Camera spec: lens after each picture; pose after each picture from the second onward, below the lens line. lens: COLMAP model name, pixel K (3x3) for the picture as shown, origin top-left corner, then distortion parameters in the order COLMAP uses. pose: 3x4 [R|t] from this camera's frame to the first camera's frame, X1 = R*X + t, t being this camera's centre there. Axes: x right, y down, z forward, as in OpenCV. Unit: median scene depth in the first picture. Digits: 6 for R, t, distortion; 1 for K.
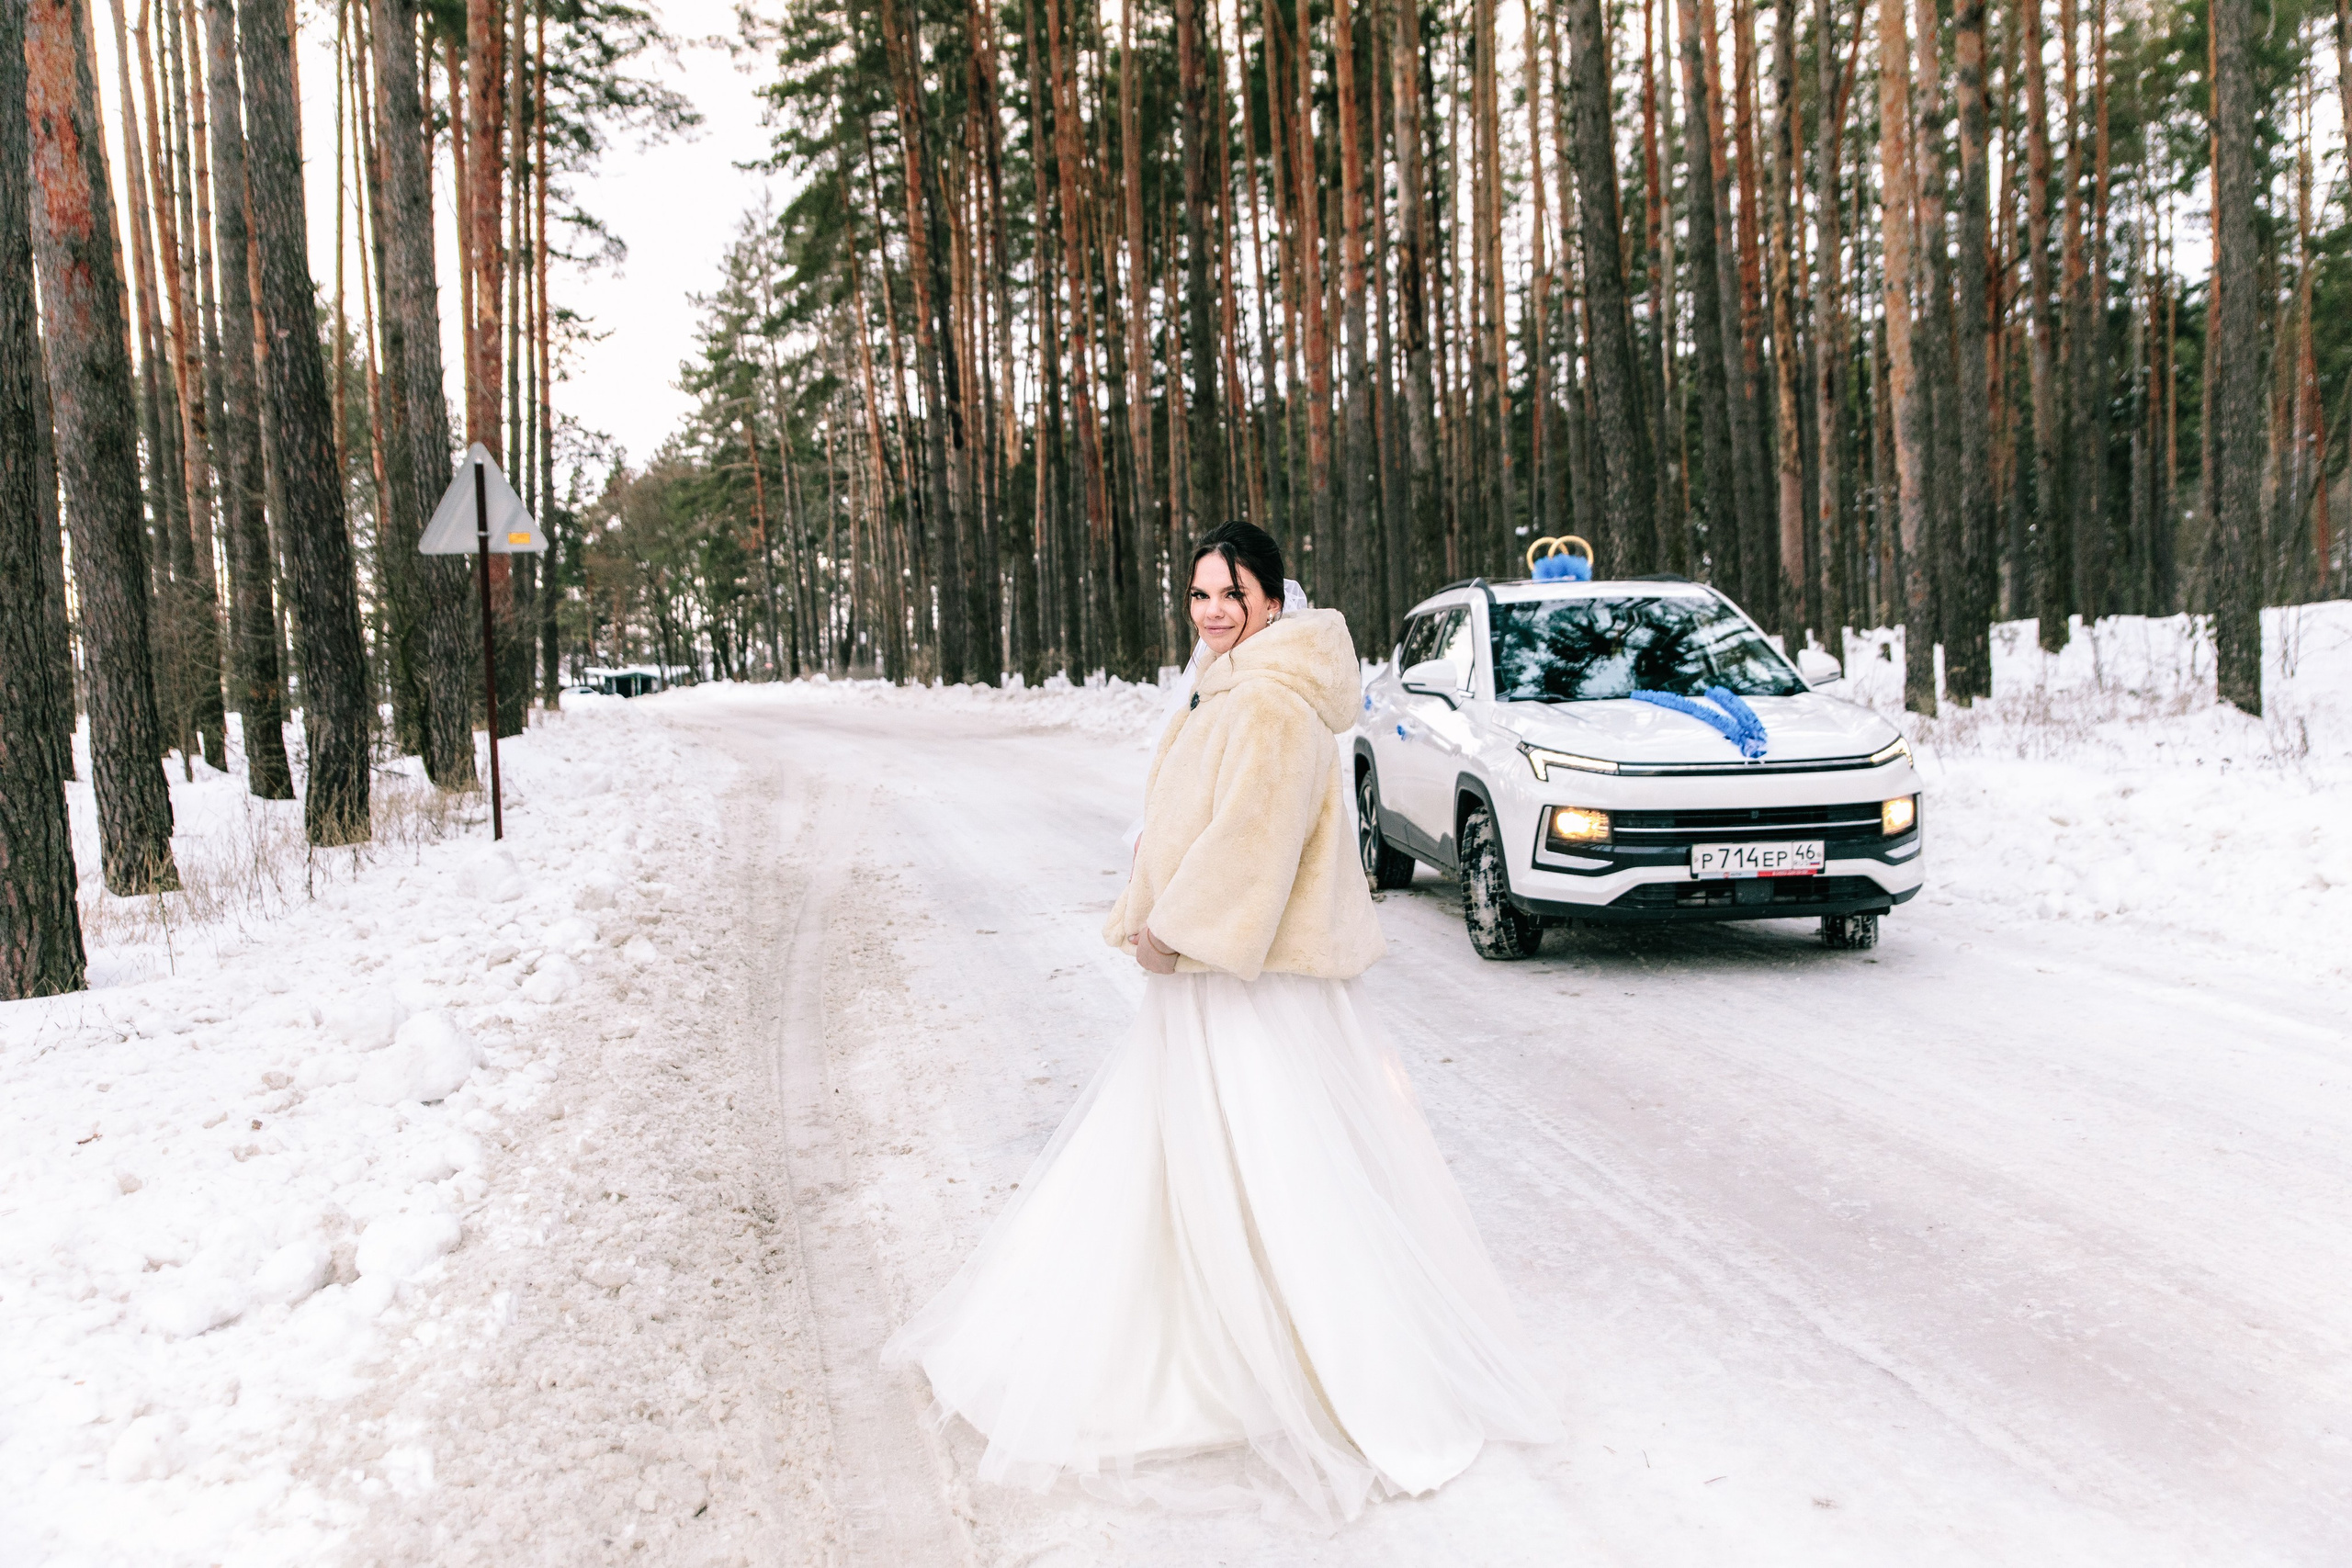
lens RADIAL K [[2012.8, 0, 1192.3], [0, 2012.8, 779.0], [0, 0, 1]] dist [-0.006656, -0.000479]
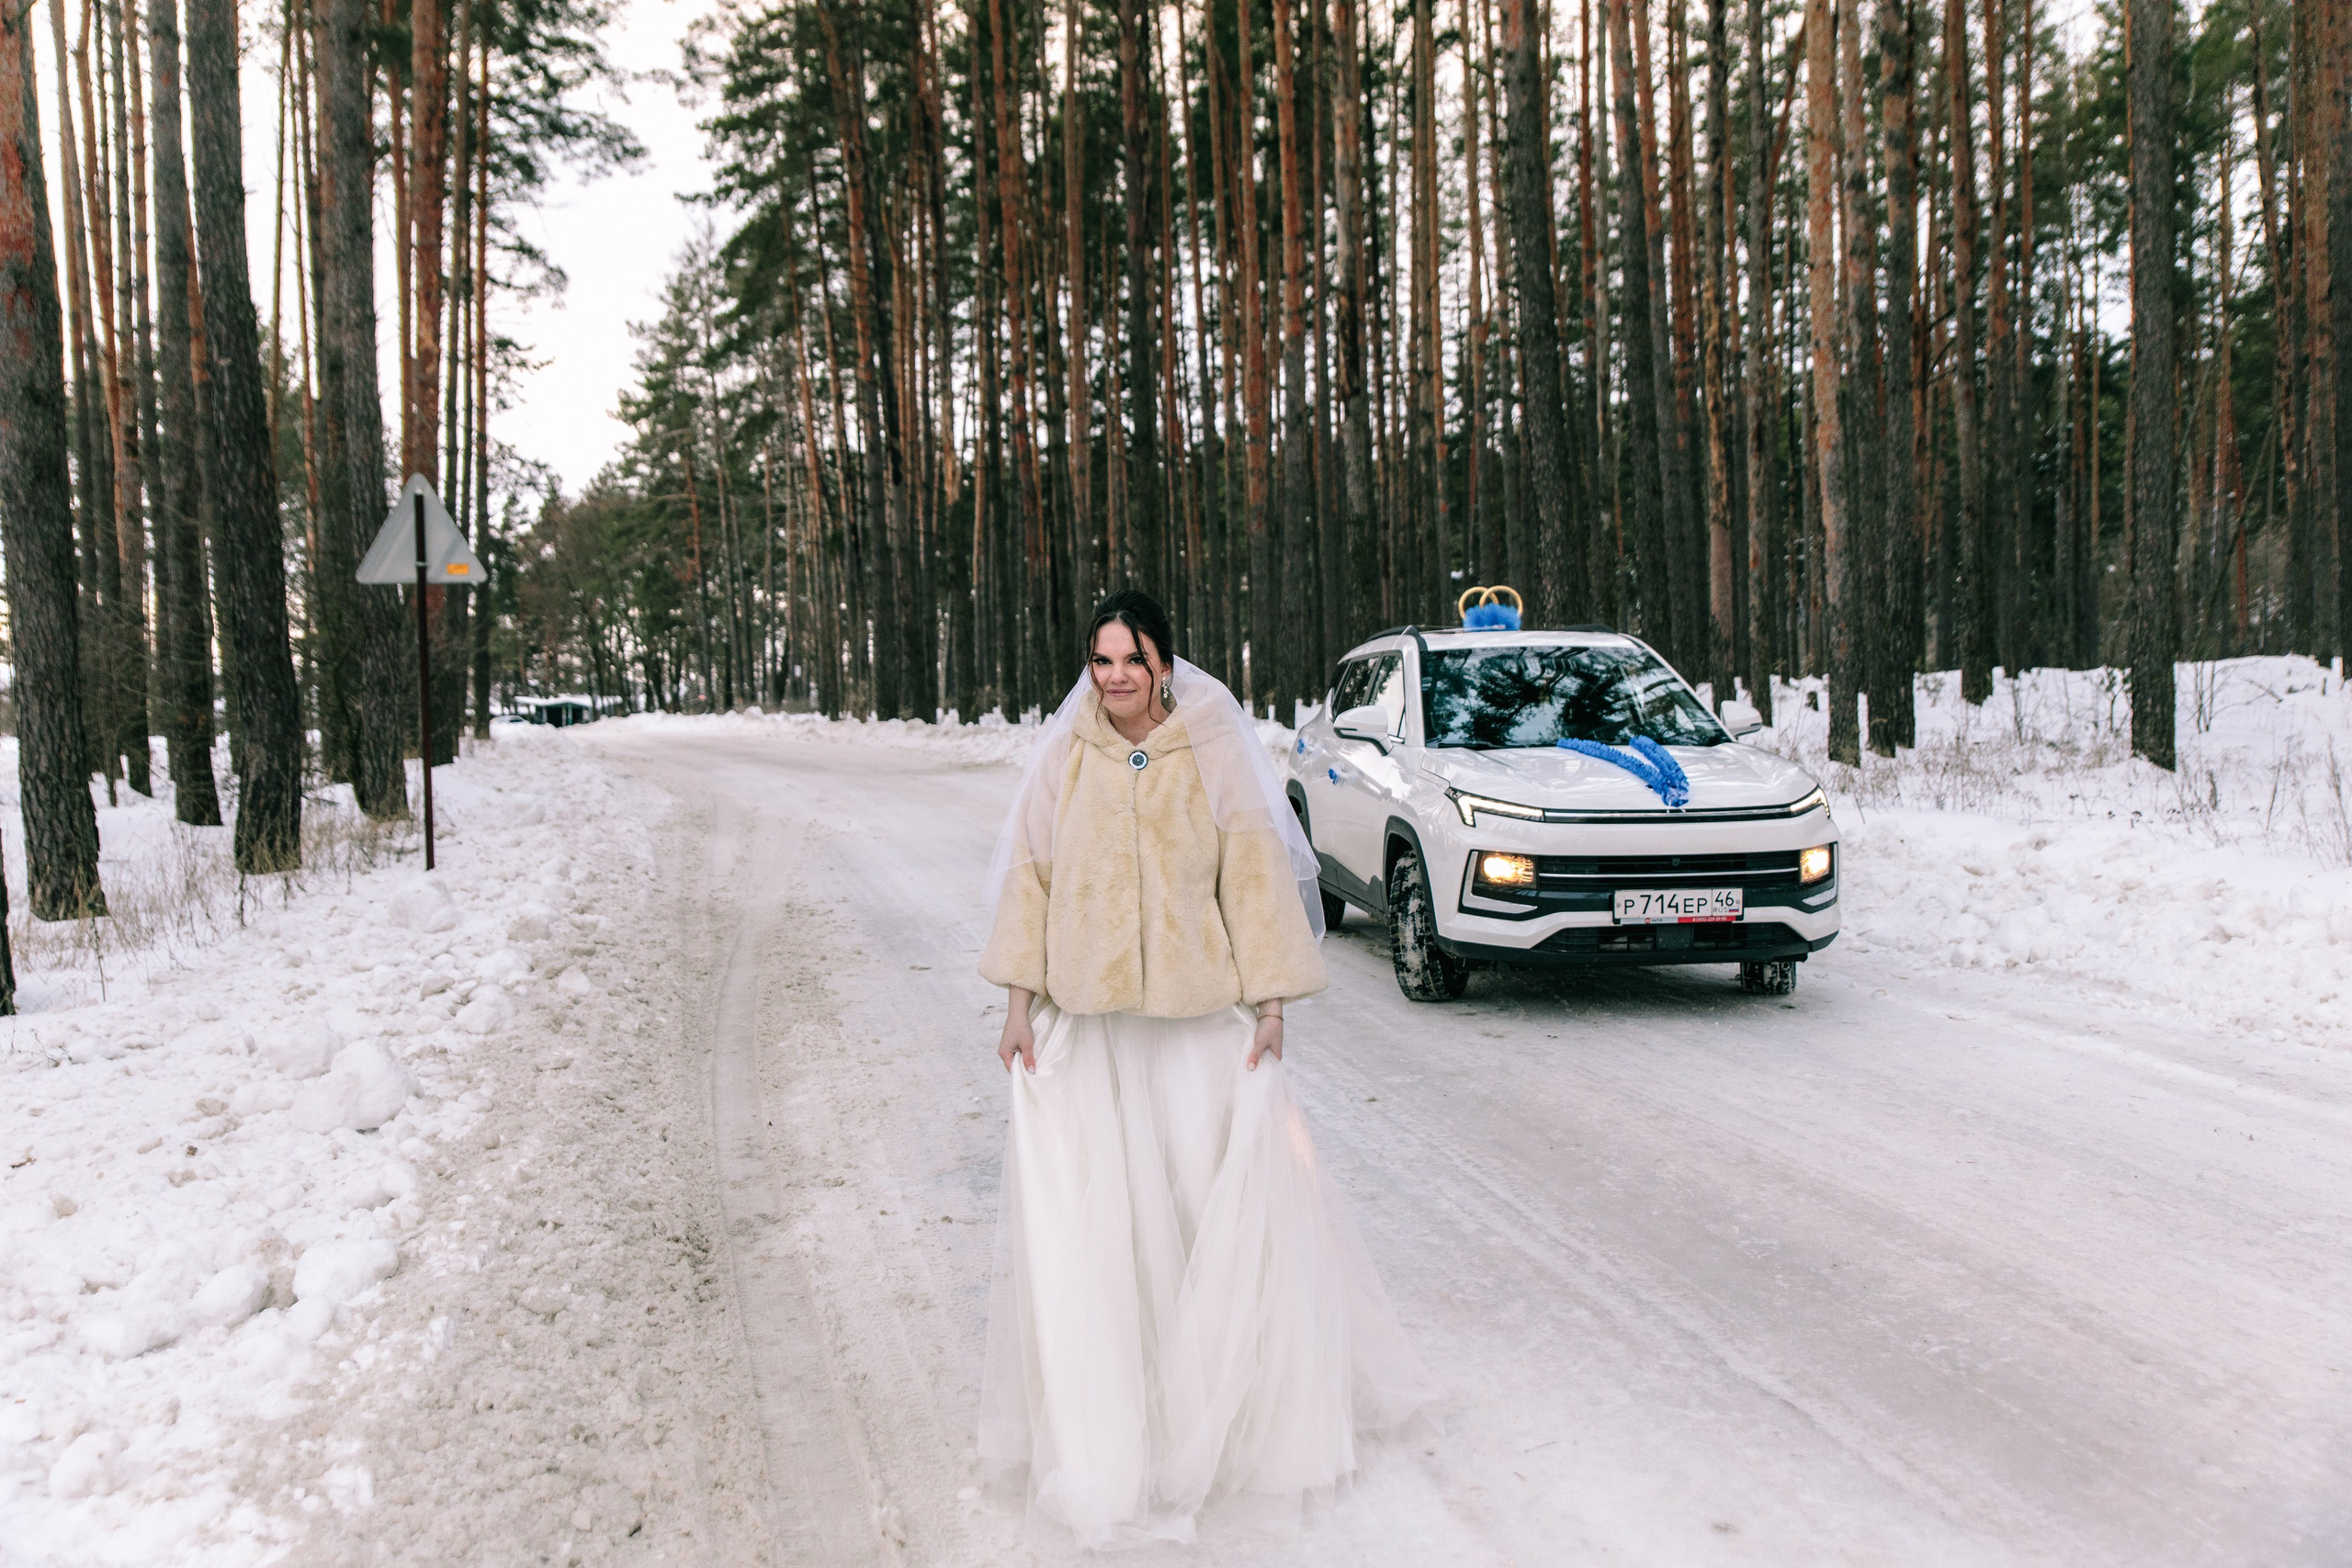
lens RADIAL K [[2015.6, 0, 1175.9], [0, 2015.6, 775.3], [0, 0, 1]] dist [-0.012280, 0.006806]
pose [[0.999603, 0.013907, 0.024494, 0.000081], [-0.013394, 0.999691, -0.020960, -0.000652], [-0.024778, 0.020623, 0.999480, -0.008661]]
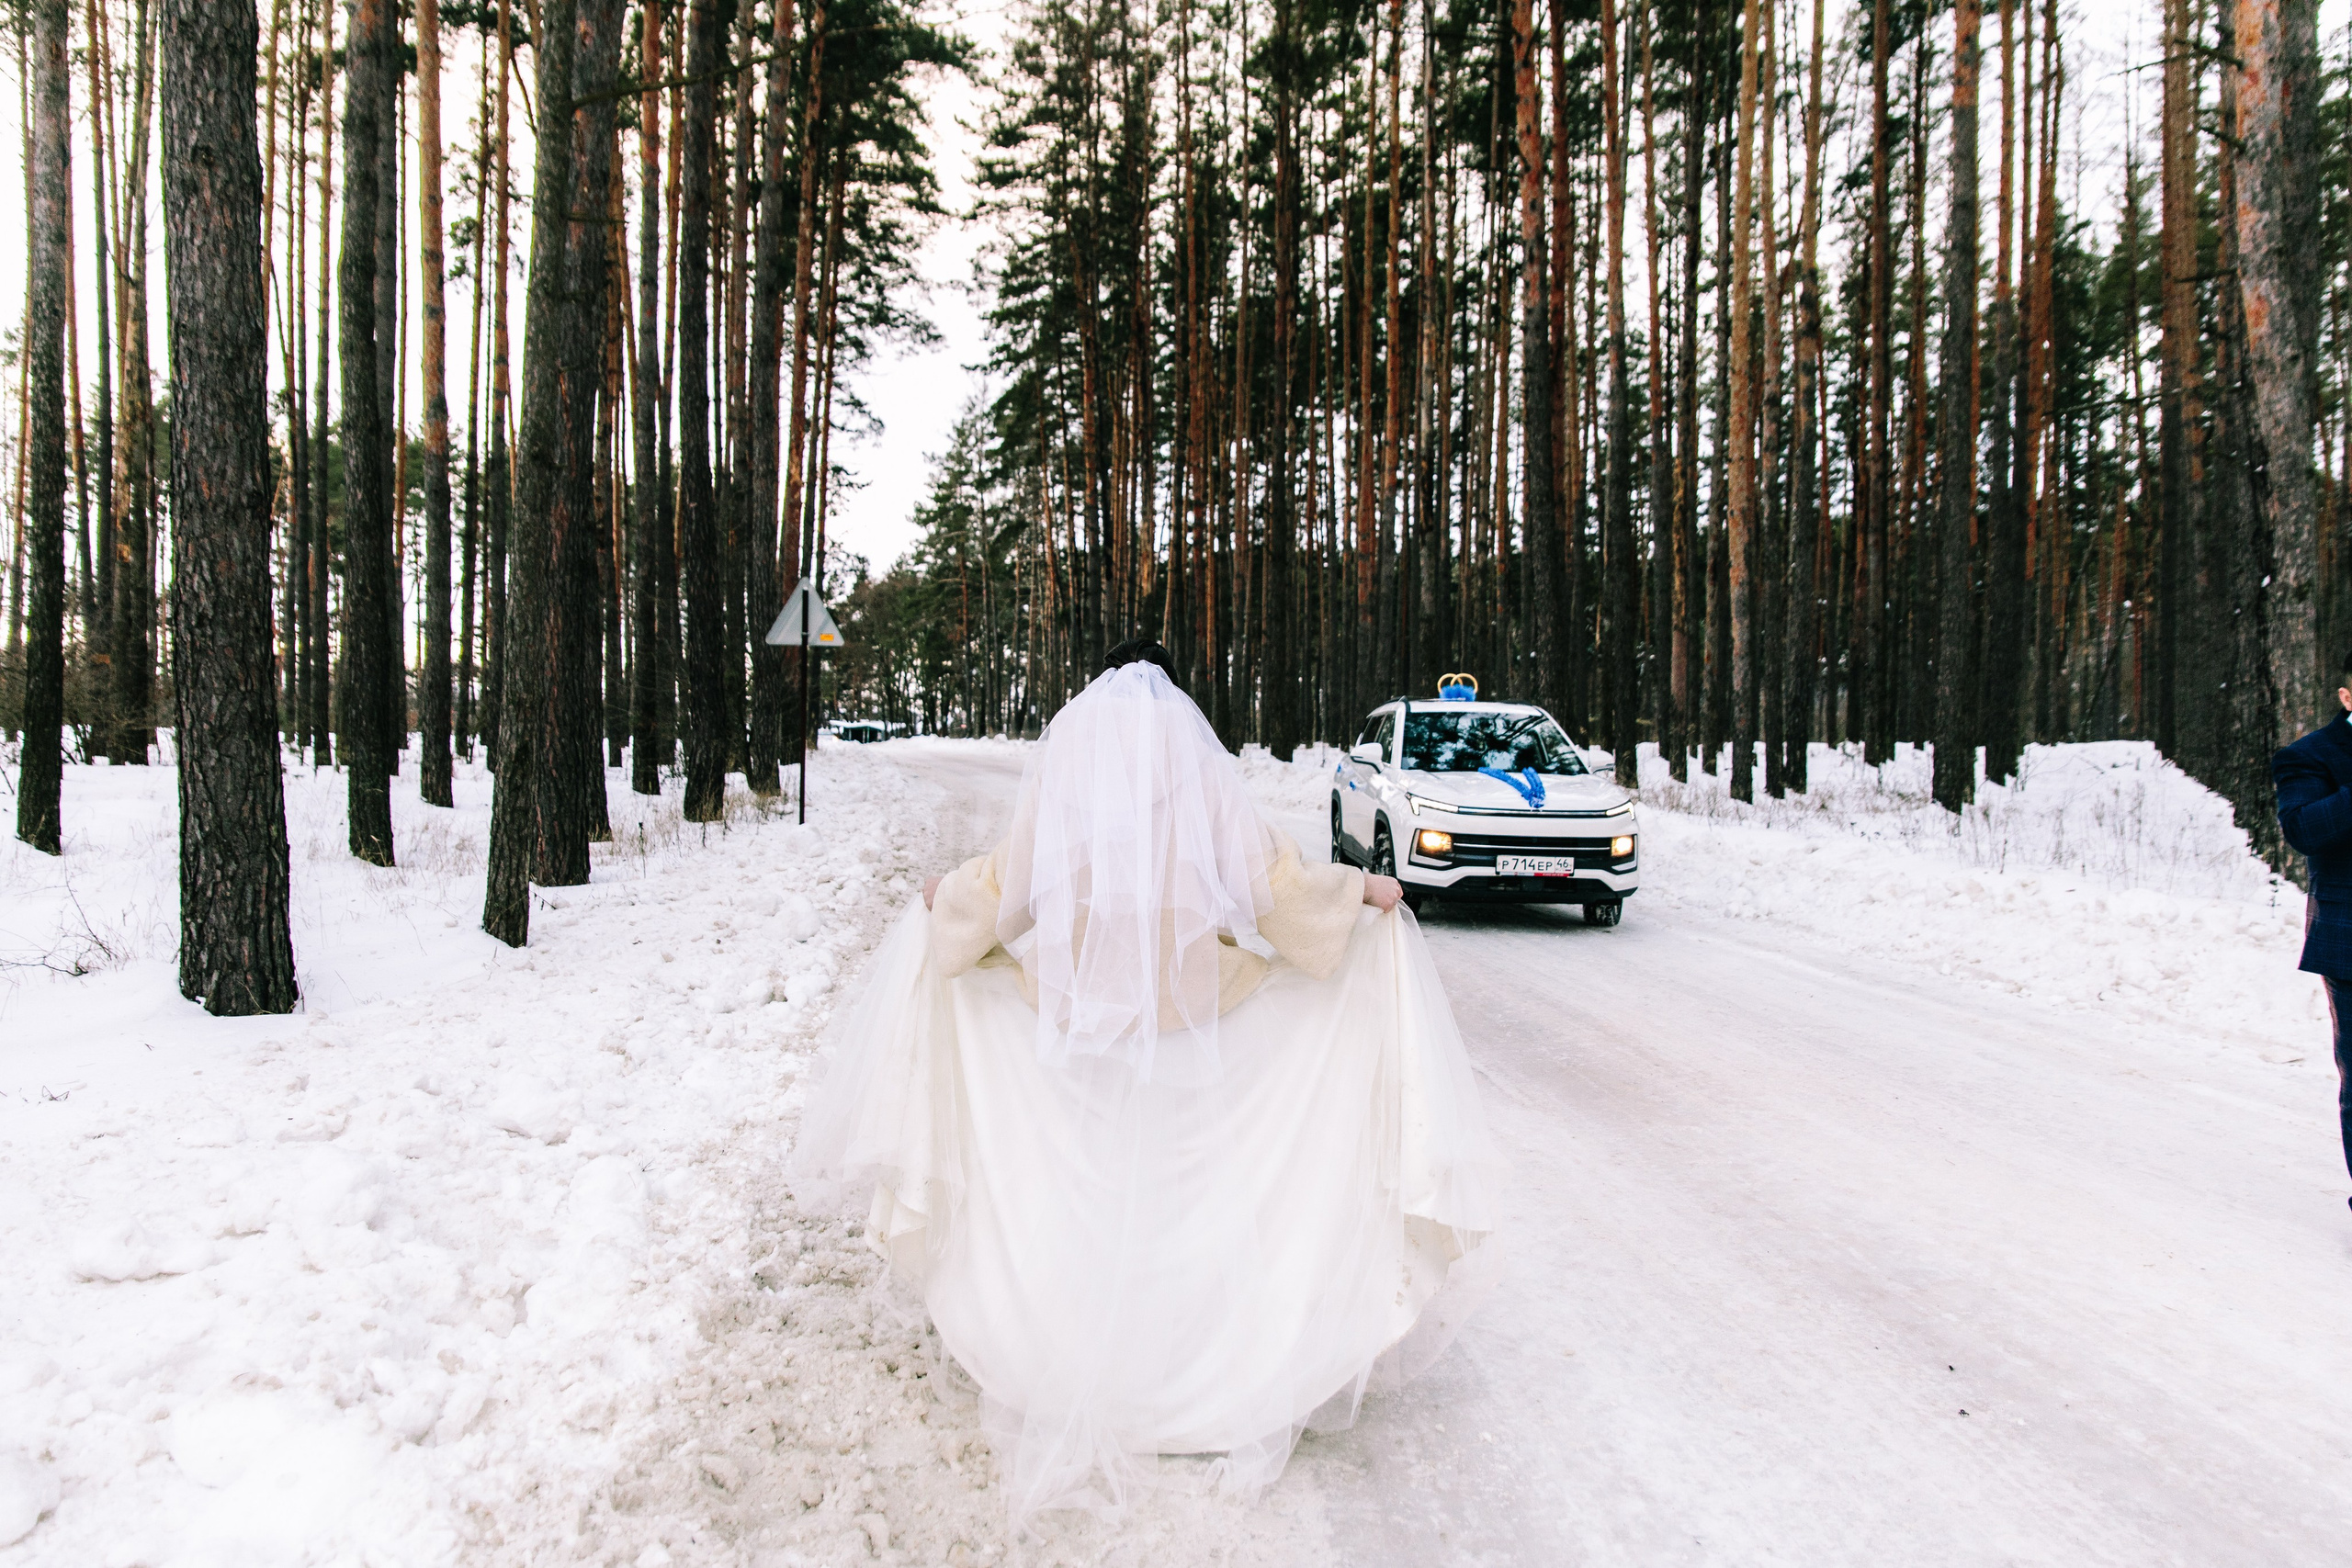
lens RADIAL K [[1518.3, 0, 1187.1], [0, 1518.3, 785.2], [0, 0, 1]] dist [-0.032734, -0.000857]
pose [[0.996690, 0.056949, -0.058012, 0.025772], [-0.058507, 0.997961, -0.025509, 0.010624], [0.056441, 0.028819, 0.997990, -0.167896]]
